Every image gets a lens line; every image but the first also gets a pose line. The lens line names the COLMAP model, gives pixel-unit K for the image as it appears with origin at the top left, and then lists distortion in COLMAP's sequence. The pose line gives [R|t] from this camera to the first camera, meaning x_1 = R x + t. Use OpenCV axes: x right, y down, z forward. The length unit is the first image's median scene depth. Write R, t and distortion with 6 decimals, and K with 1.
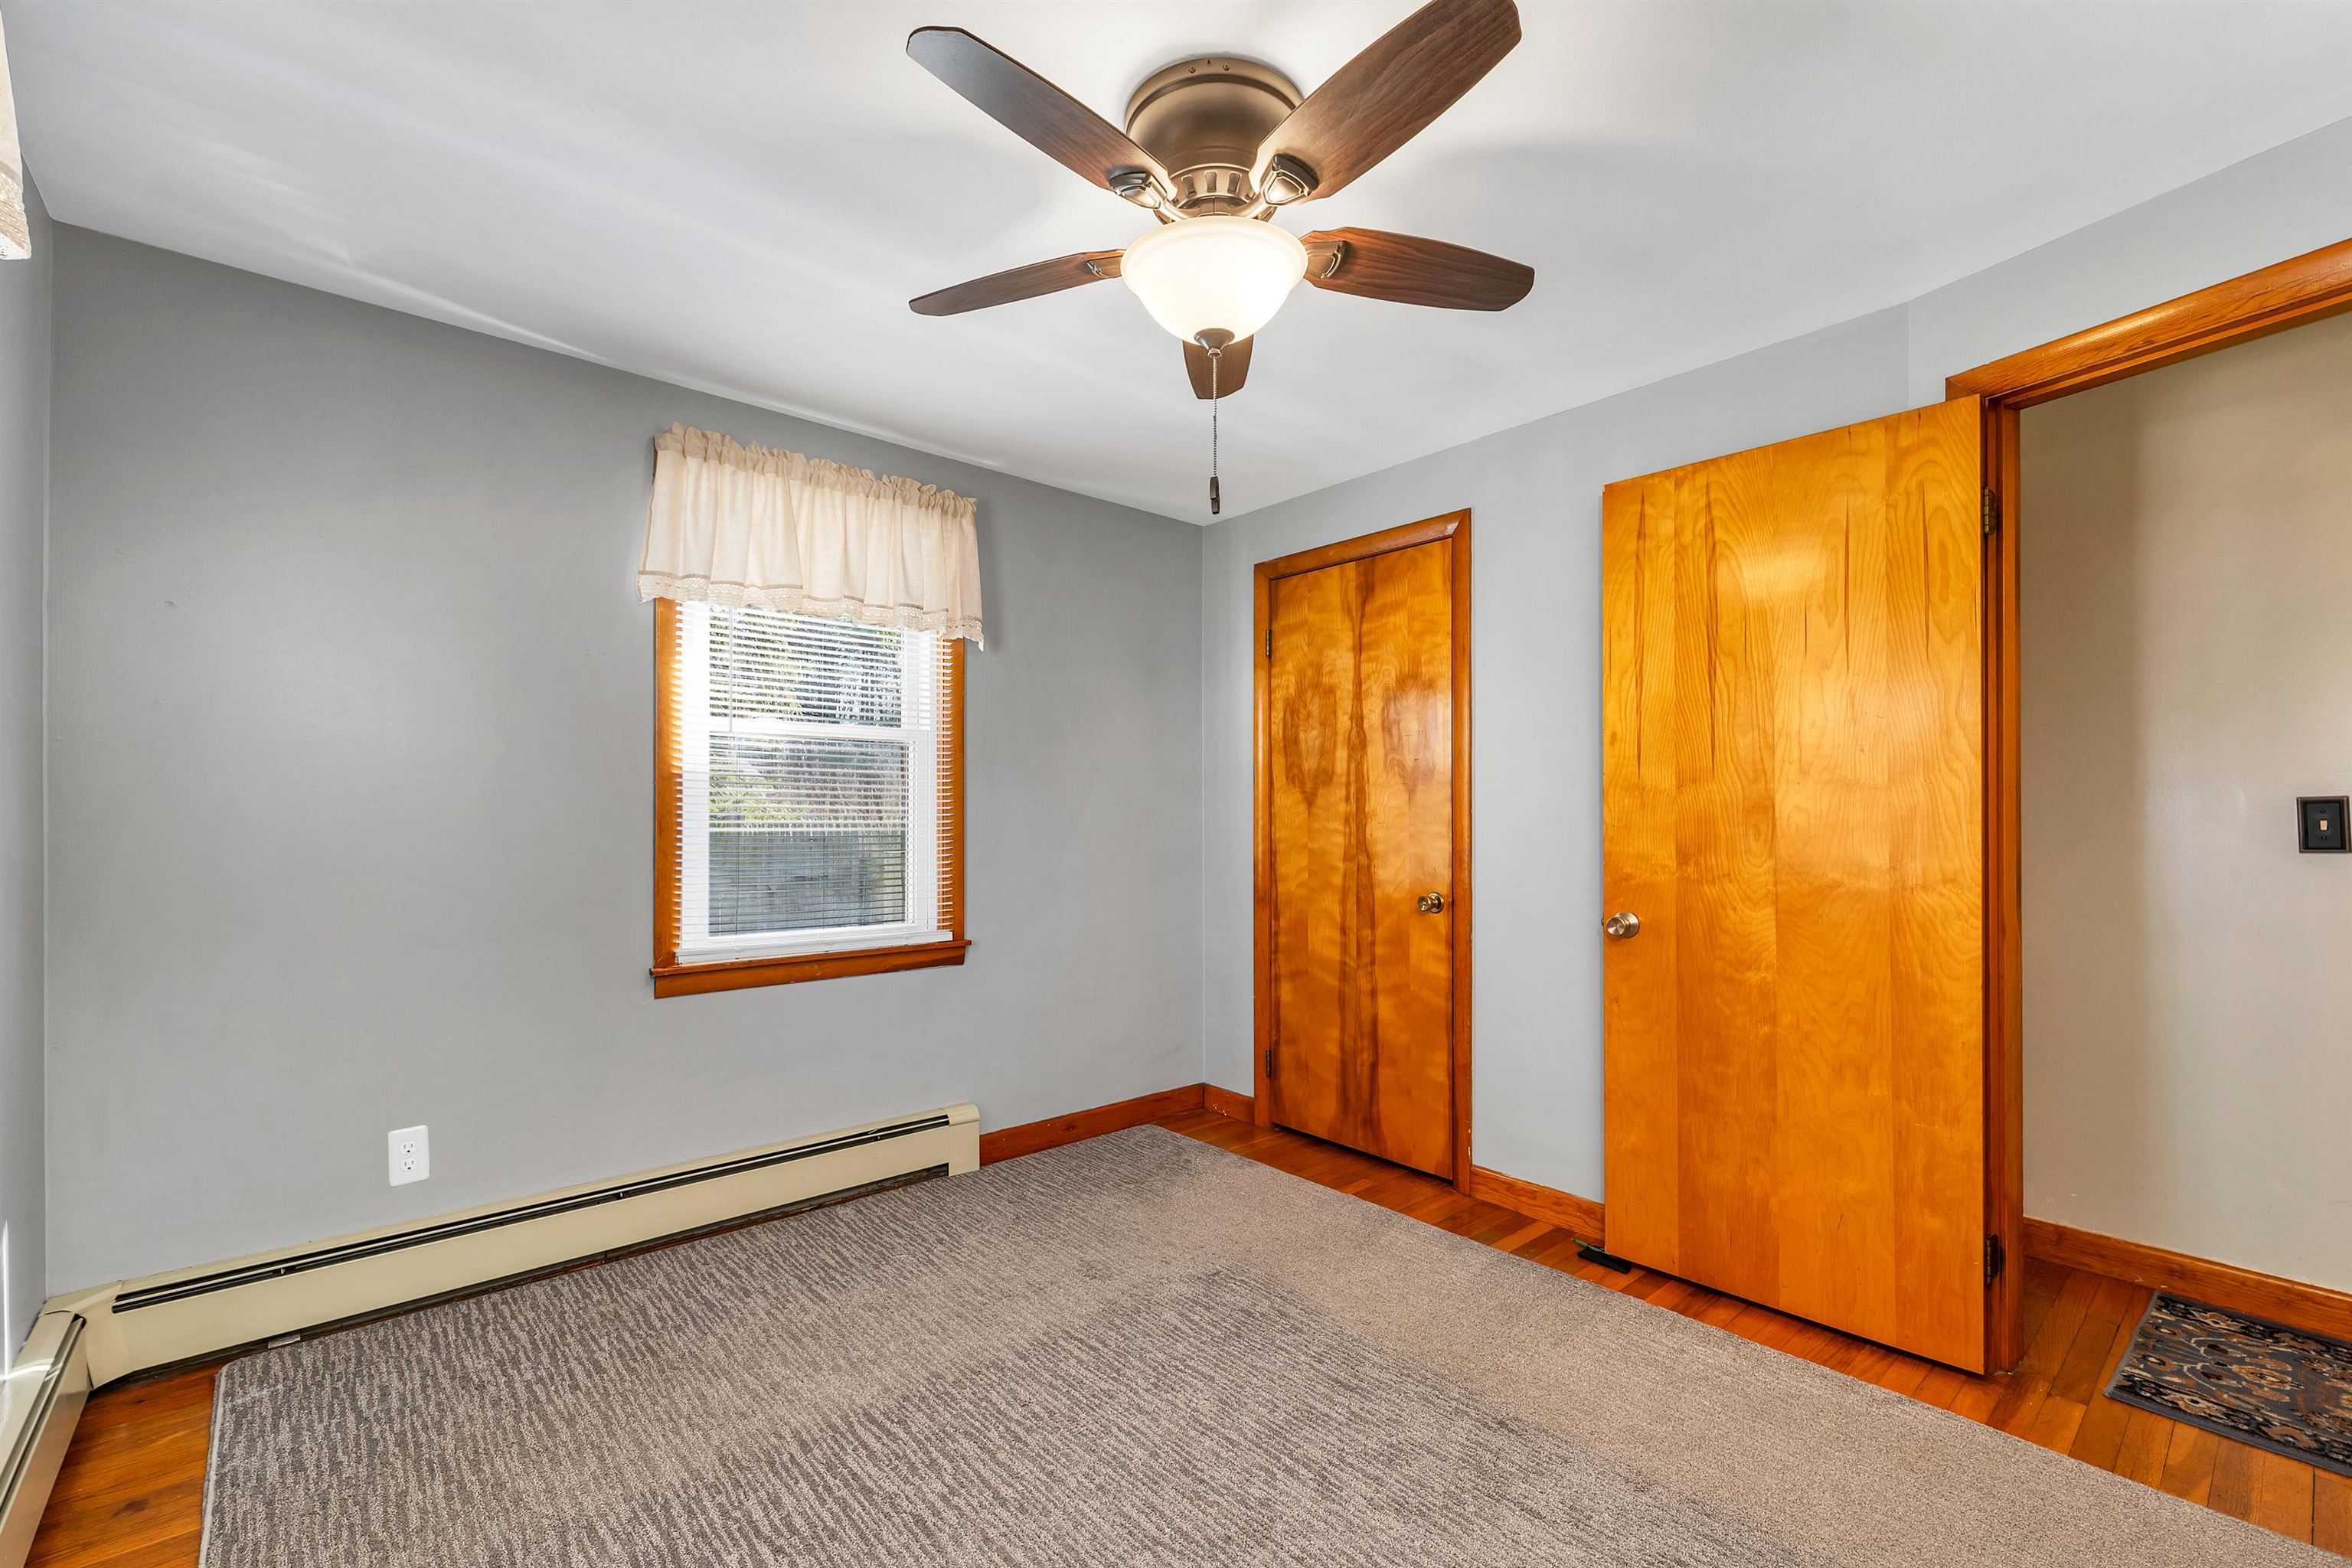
lens RADIAL K [[1008.3, 0, 1186.1], [0, 1008.3, 815.4], [0, 0, 1]] dist [-0.000031, -0.000045]
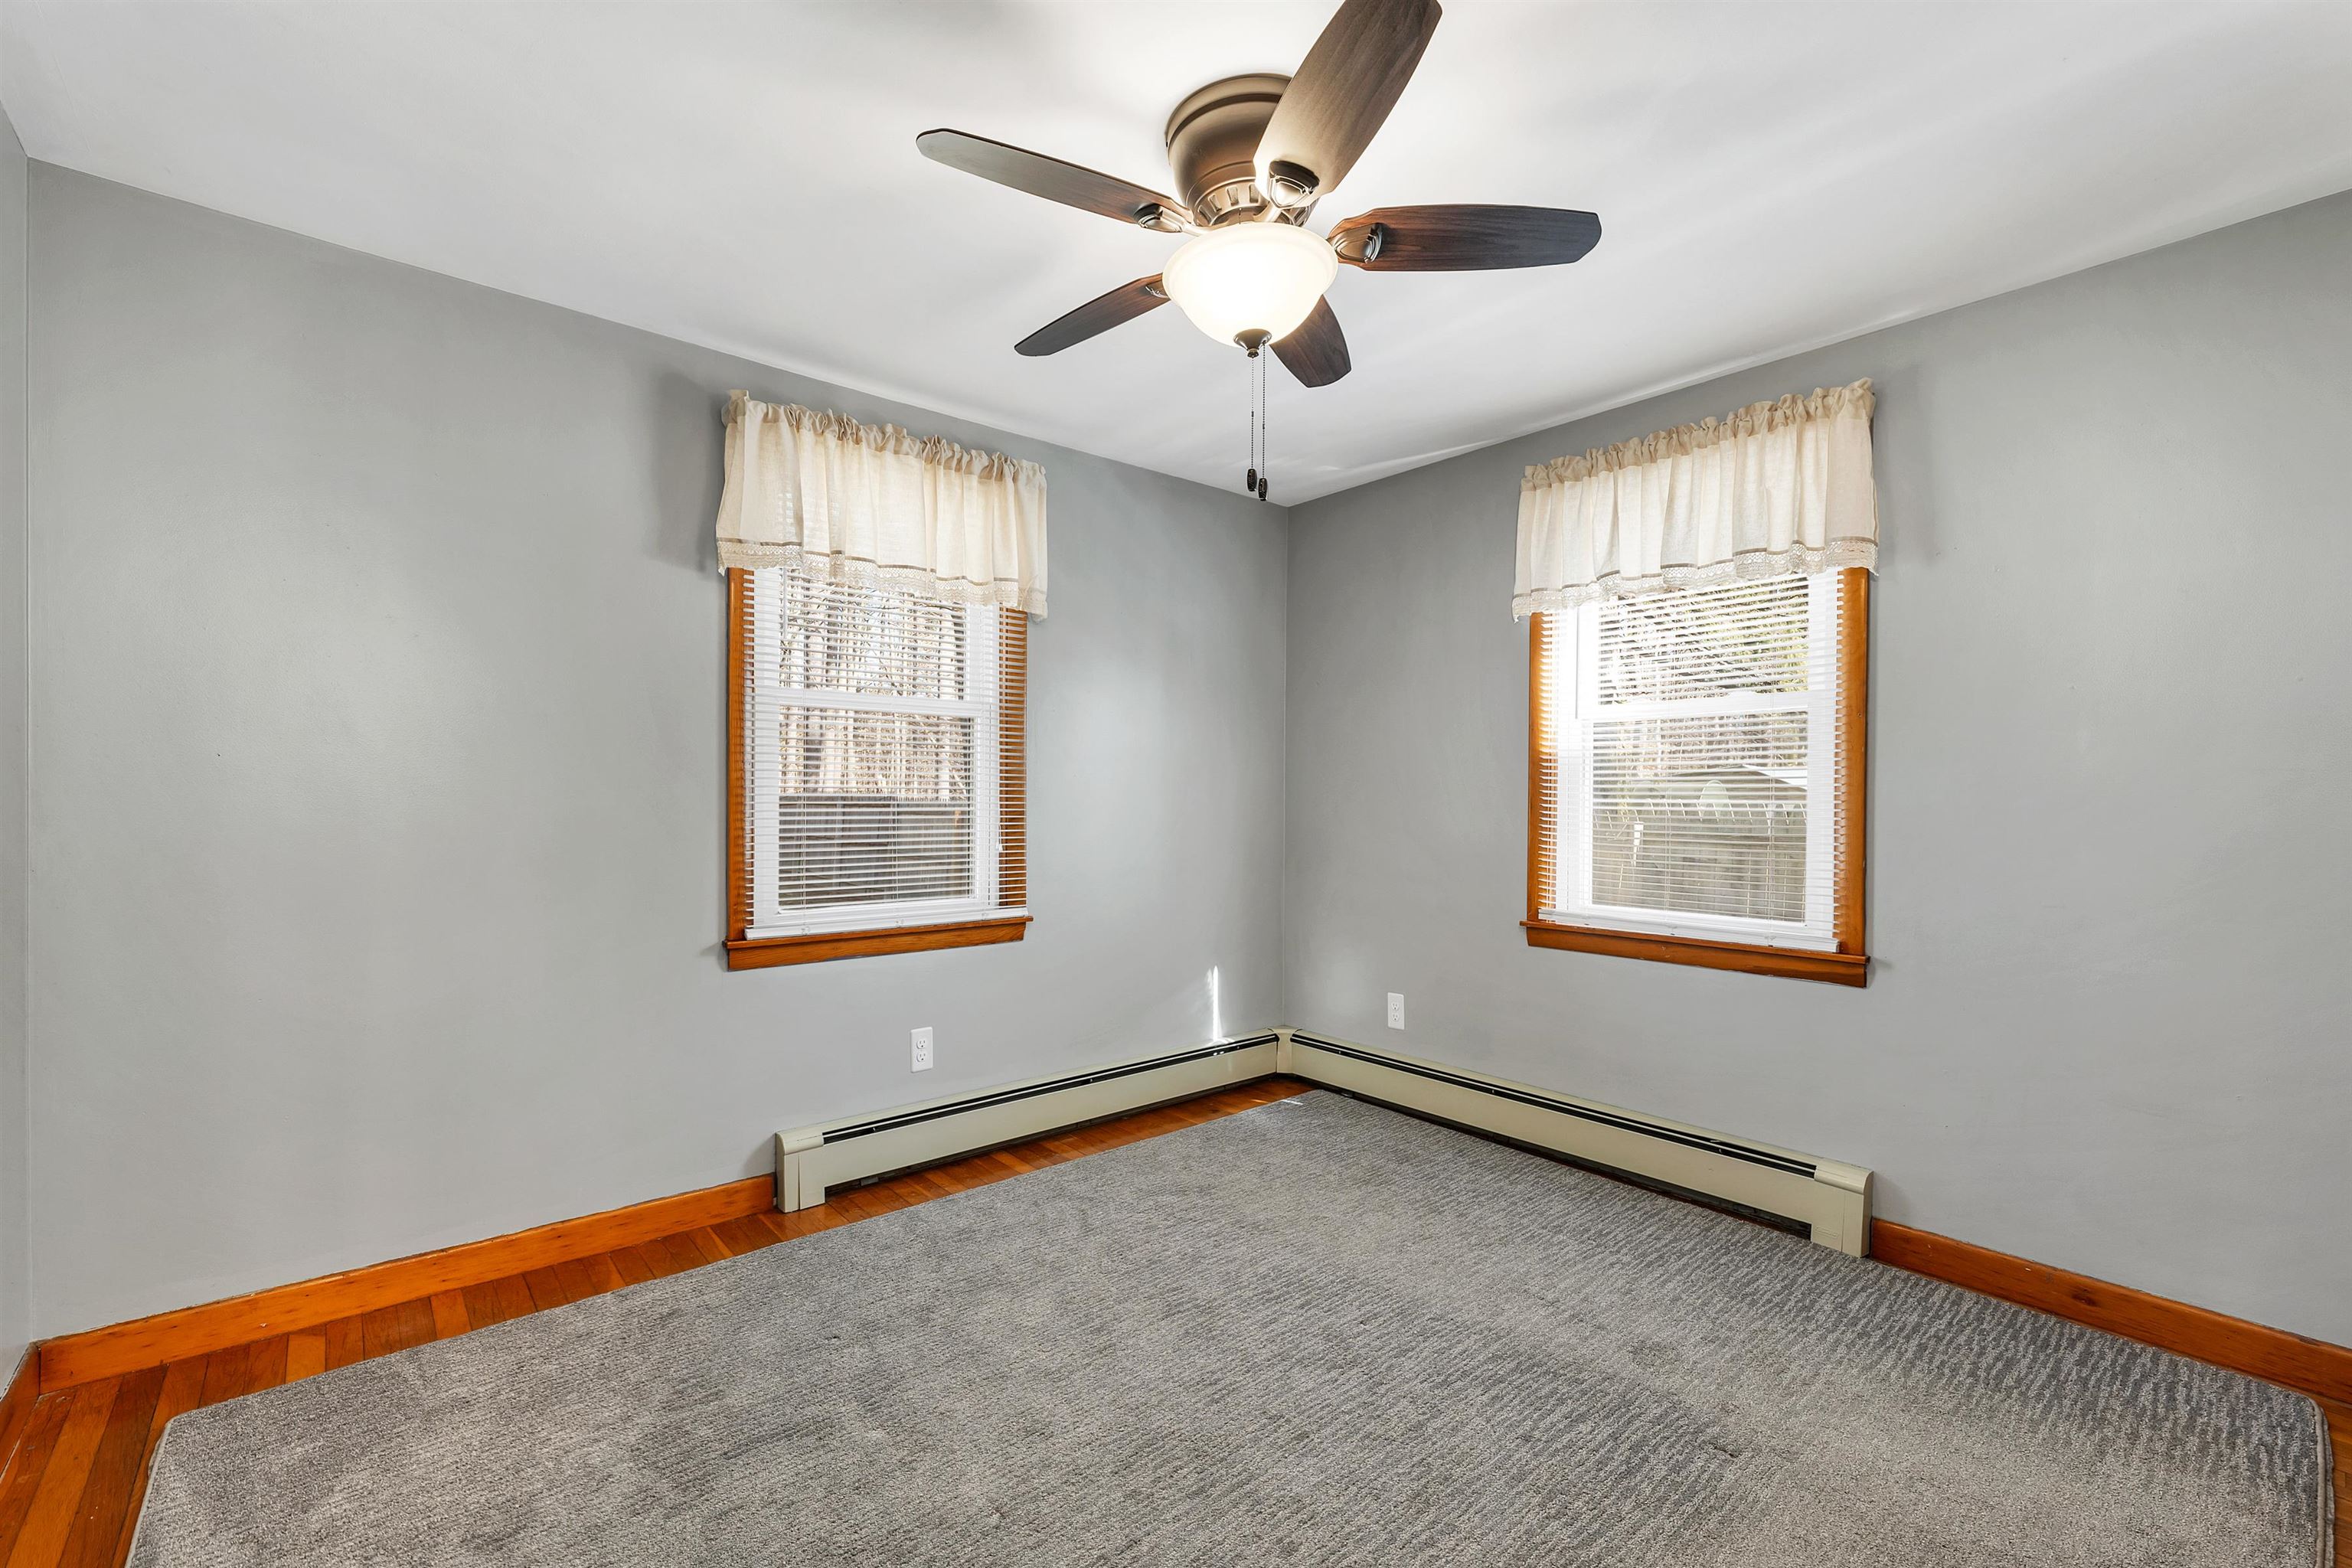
lens RADIAL K [[990.4, 0, 1168.7], [0, 990.4, 805.5], [0, 0, 1]] dist [-0.000543, -0.000253]
pose [[-0.028112, 0.010193, -0.999553, 0.577641], [-0.002236, 0.999945, 0.010259, 0.001725], [0.999602, 0.002523, -0.028088, 0.514876]]
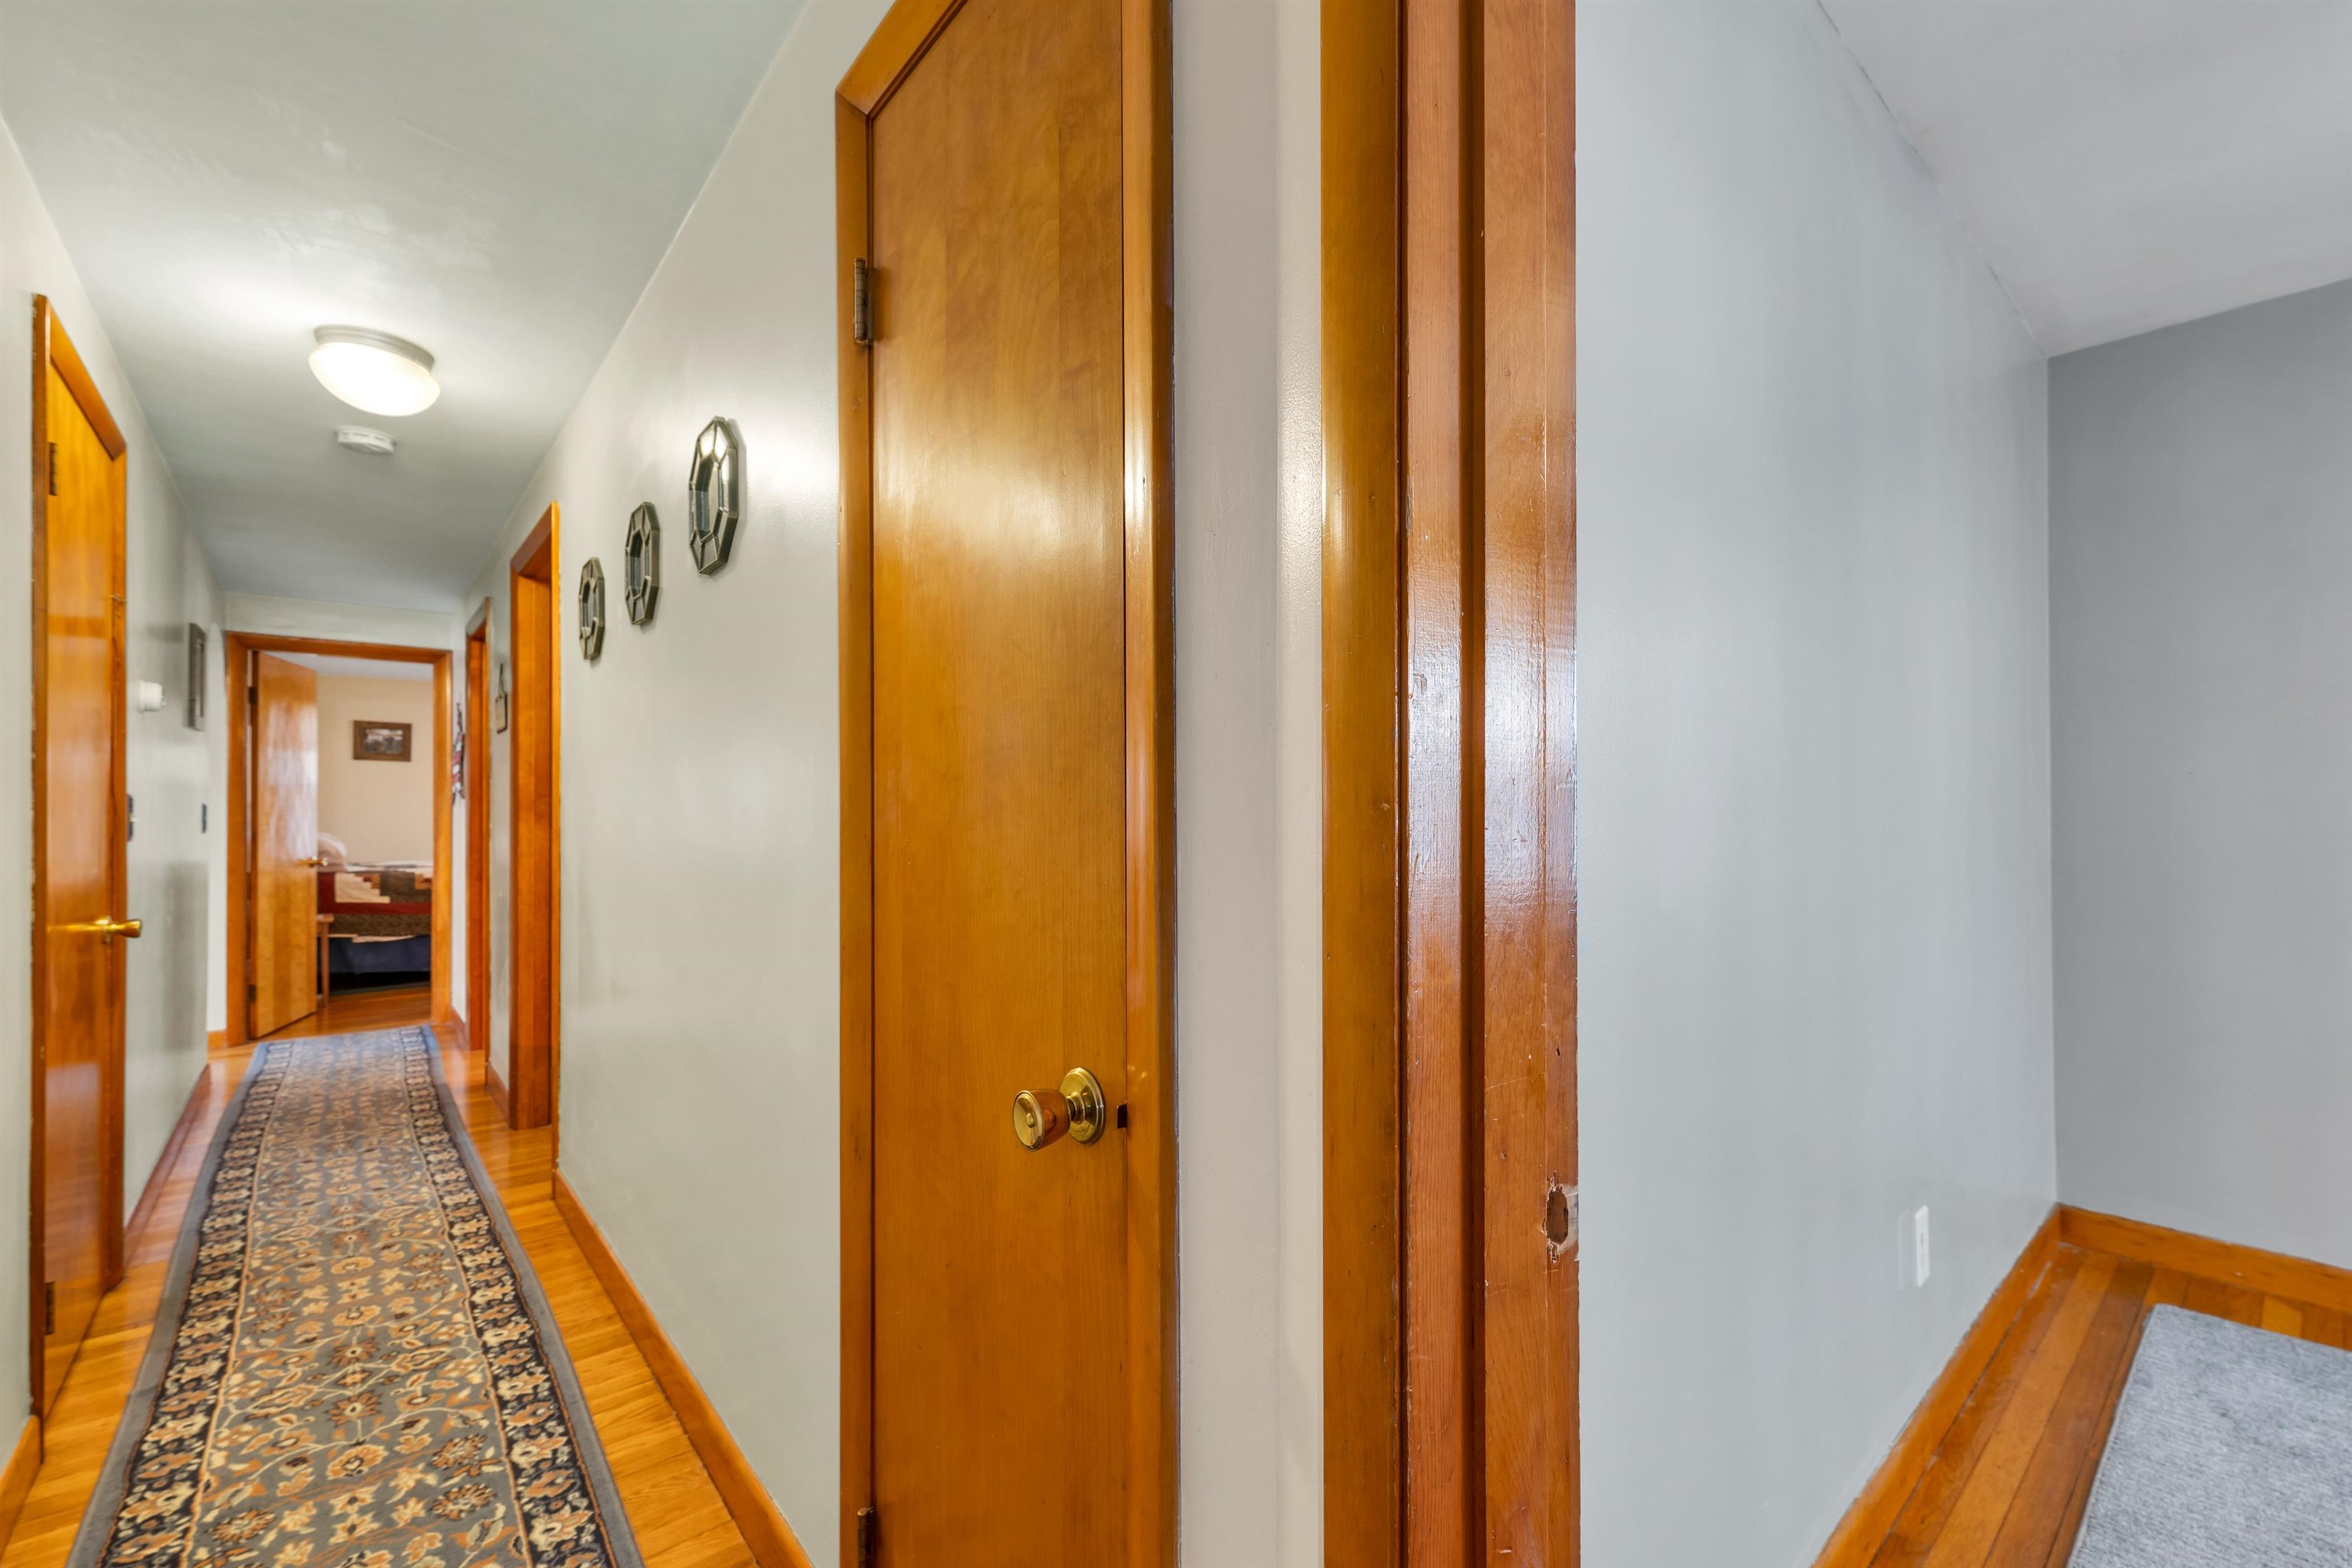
lens RADIAL K [[990.4, 0, 1168.7], [0, 990.4, 805.5], [0, 0, 1]] dist [-0.000543, -0.000253]
pose [[-0.999881, 0.000648, 0.015385, 0.727674], [0.000658, 1.000000, 0.000694, 0.002507], [-0.015384, 0.000704, -0.999881, 0.646296]]
